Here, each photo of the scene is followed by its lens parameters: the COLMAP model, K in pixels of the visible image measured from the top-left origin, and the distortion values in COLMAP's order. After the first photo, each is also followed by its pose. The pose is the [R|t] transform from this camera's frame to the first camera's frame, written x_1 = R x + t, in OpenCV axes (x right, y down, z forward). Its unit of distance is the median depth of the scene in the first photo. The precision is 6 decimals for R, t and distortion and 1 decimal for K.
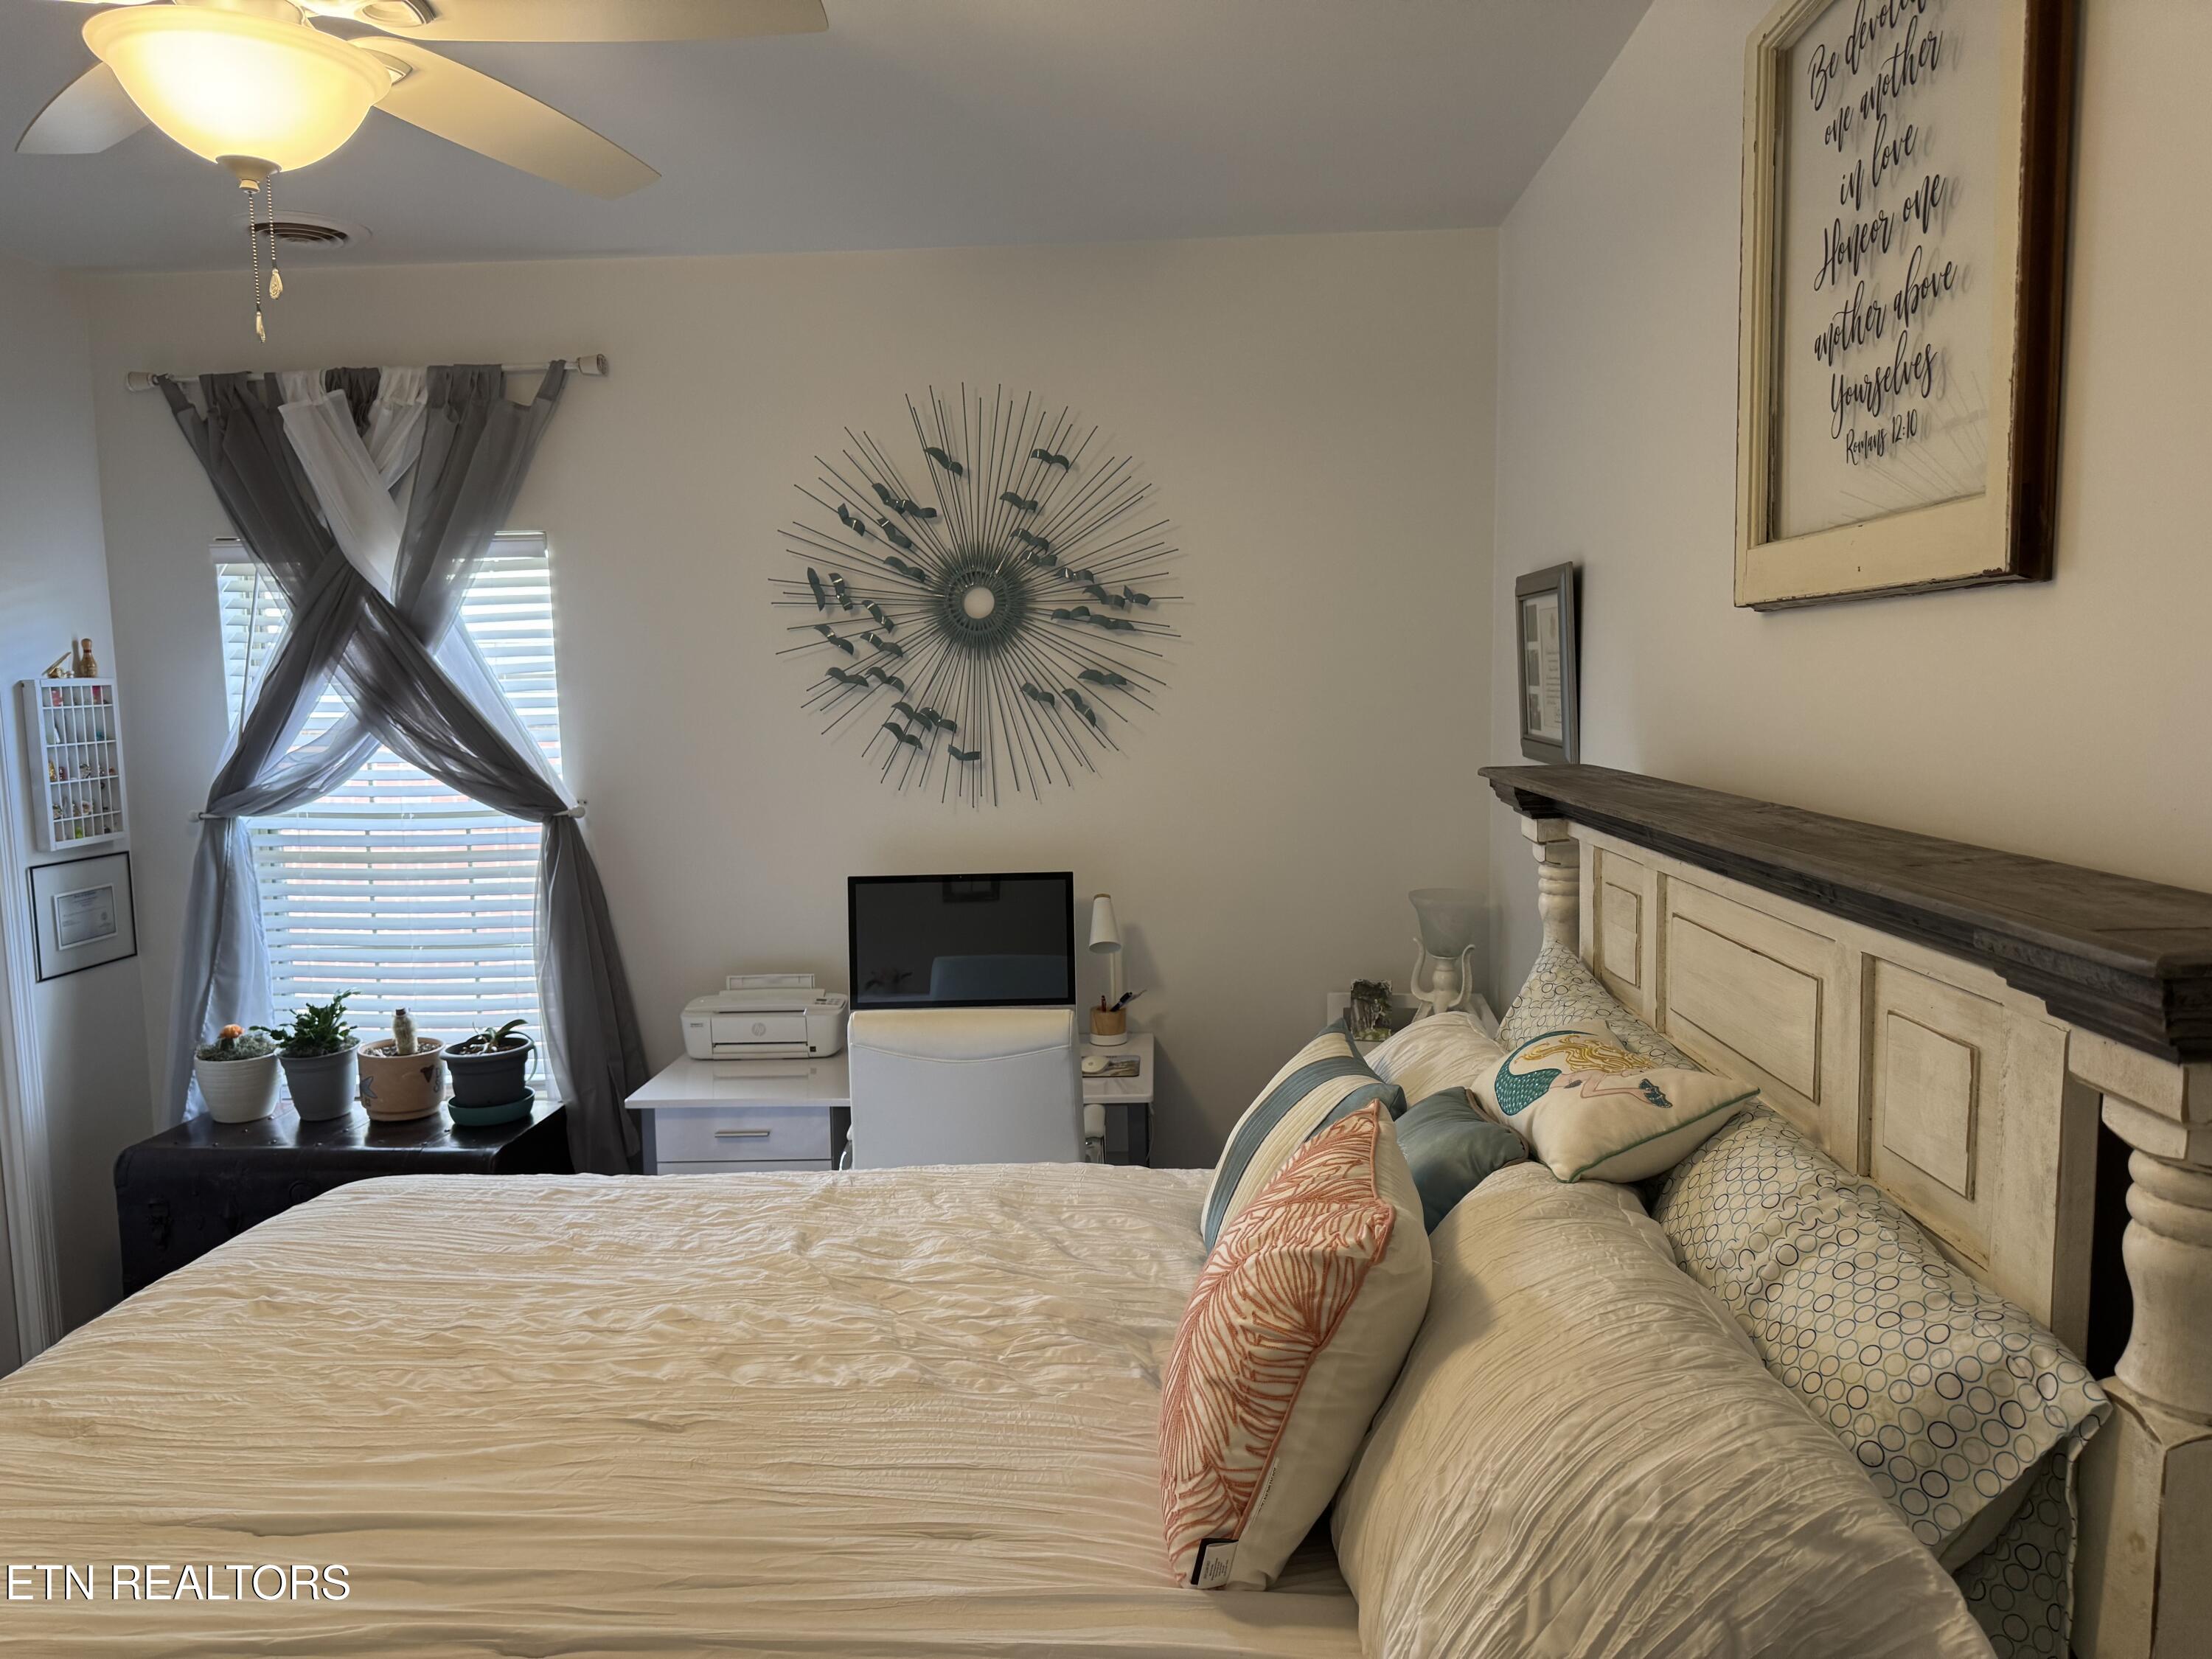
lens RADIAL K [[1528.2, 0, 1108.1], [0, 1528.2, 871.8], [0, 0, 1]] dist [-0.009897, 0.000191]
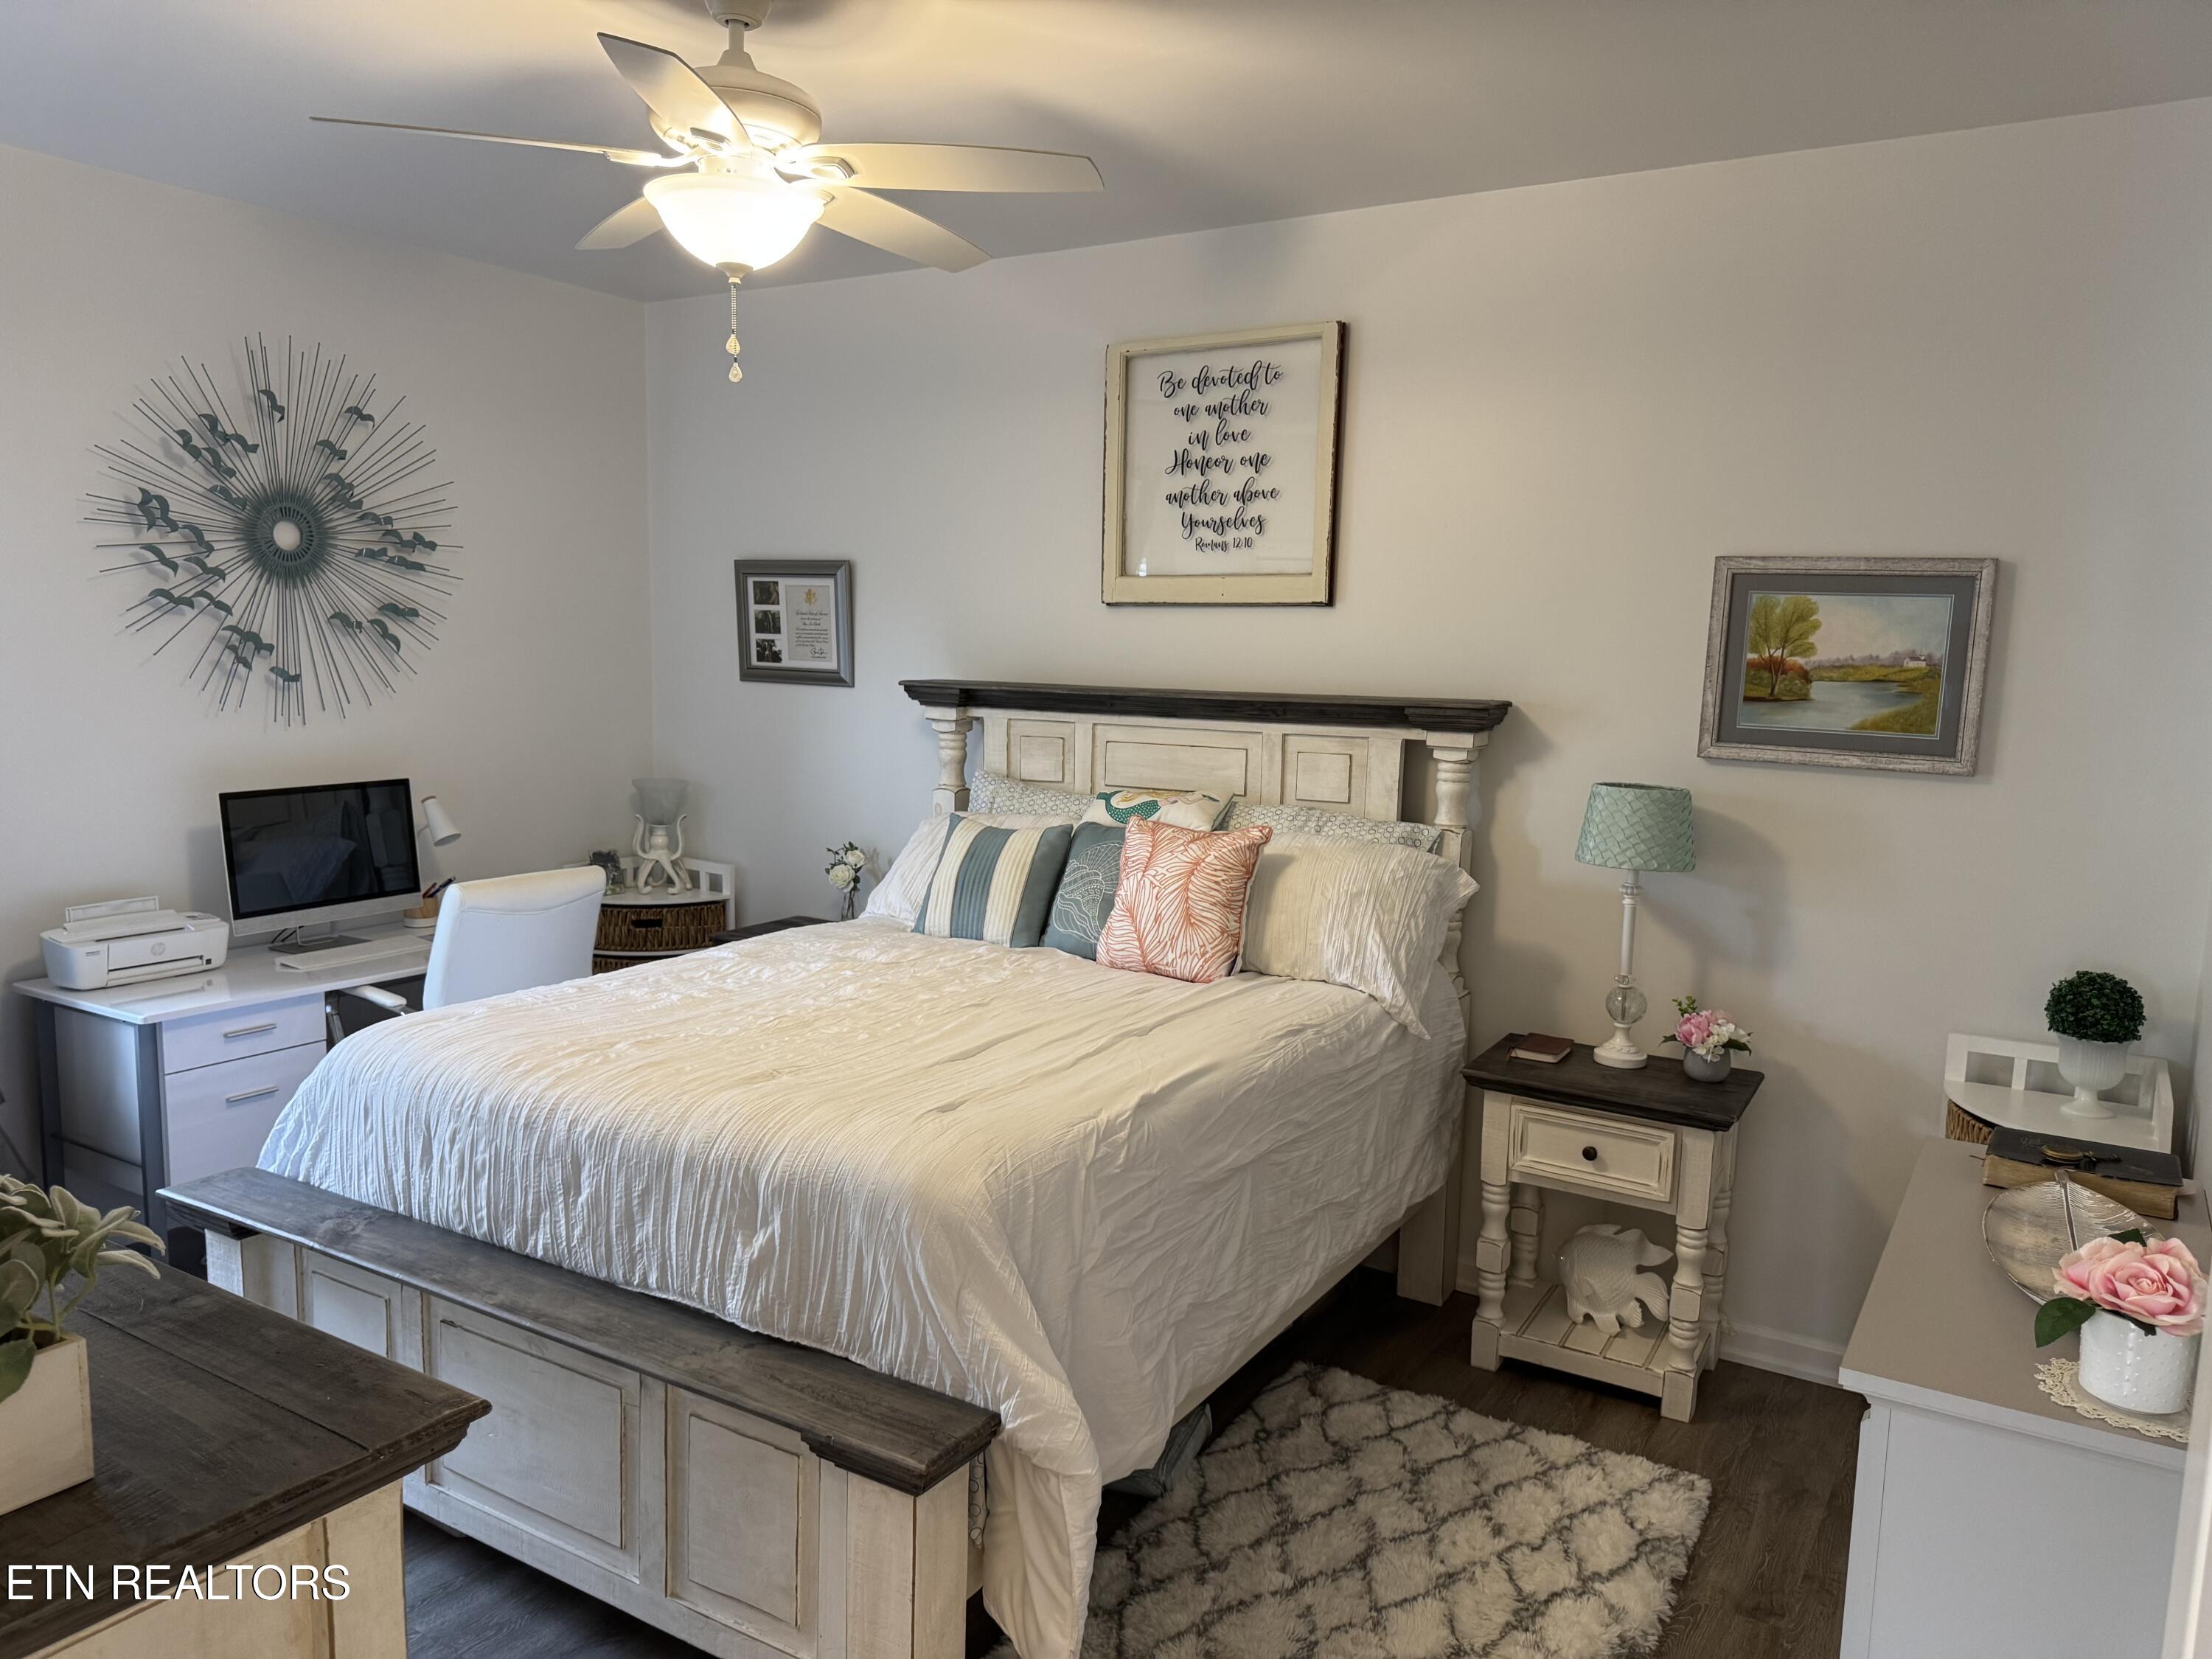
lens RADIAL K [[1557.3, 0, 1155.0], [0, 1557.3, 827.5], [0, 0, 1]] dist [0.044209, -0.055863]
pose [[0.478095, -0.076975, 0.874928, -0.788013], [0.078014, 0.995937, 0.044991, 0.028157], [-0.874836, 0.046746, 0.482158, -0.065698]]
